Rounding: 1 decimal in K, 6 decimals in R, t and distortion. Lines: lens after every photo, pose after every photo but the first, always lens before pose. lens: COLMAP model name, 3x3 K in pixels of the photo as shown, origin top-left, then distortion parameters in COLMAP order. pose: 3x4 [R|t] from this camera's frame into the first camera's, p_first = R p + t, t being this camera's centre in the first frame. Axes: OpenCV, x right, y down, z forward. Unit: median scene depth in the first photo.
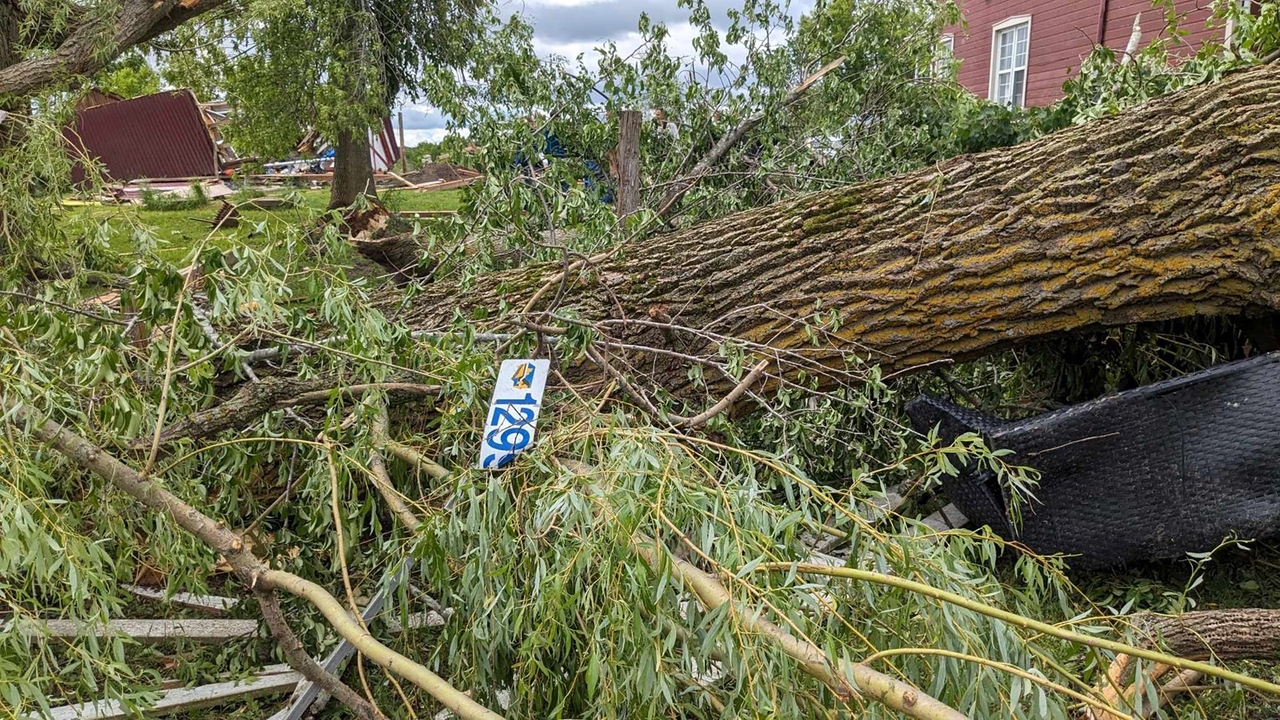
lens RADIAL K [[1043.6, 0, 619.9], [0, 1043.6, 372.3], [0, 0, 1]] dist [0.075638, -0.134725]
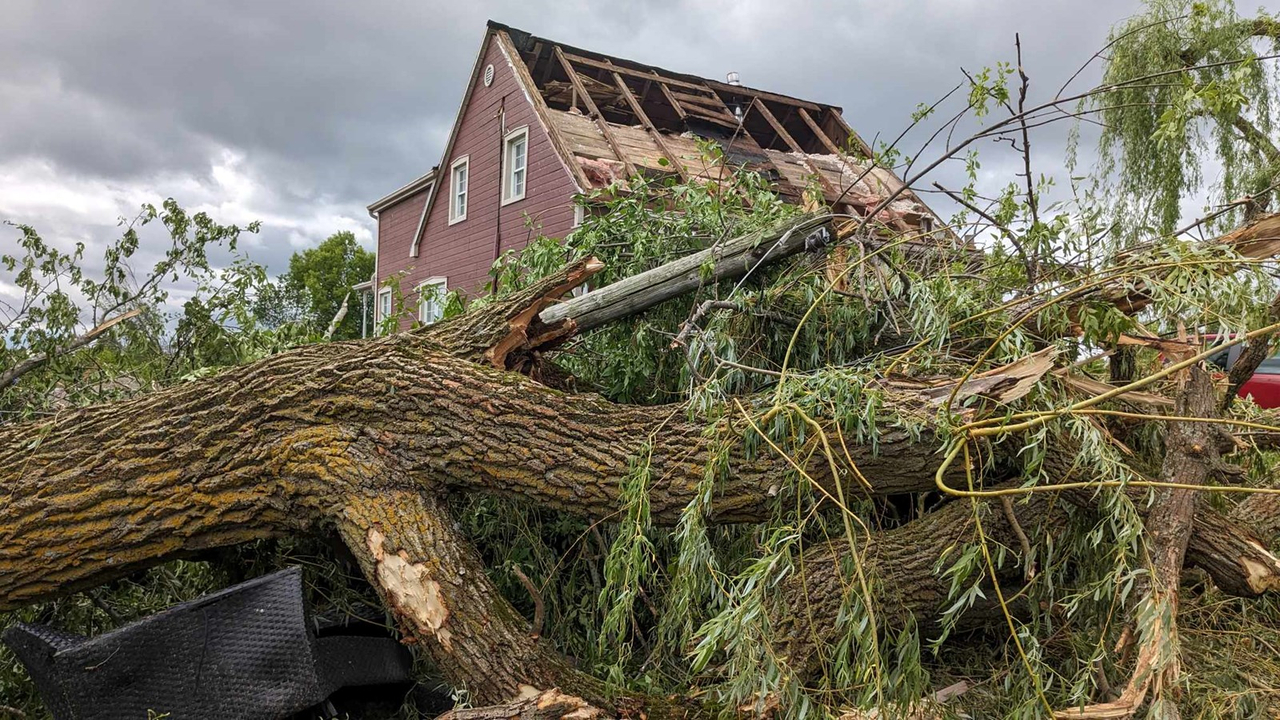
lens RADIAL K [[1043.6, 0, 619.9], [0, 1043.6, 372.3], [0, 0, 1]] dist [0.075638, -0.134725]
pose [[0.875088, 0.036502, 0.482586, 0.317062], [0.069329, 0.977412, -0.199647, 0.030869], [-0.478973, 0.208166, 0.852791, -0.297974]]
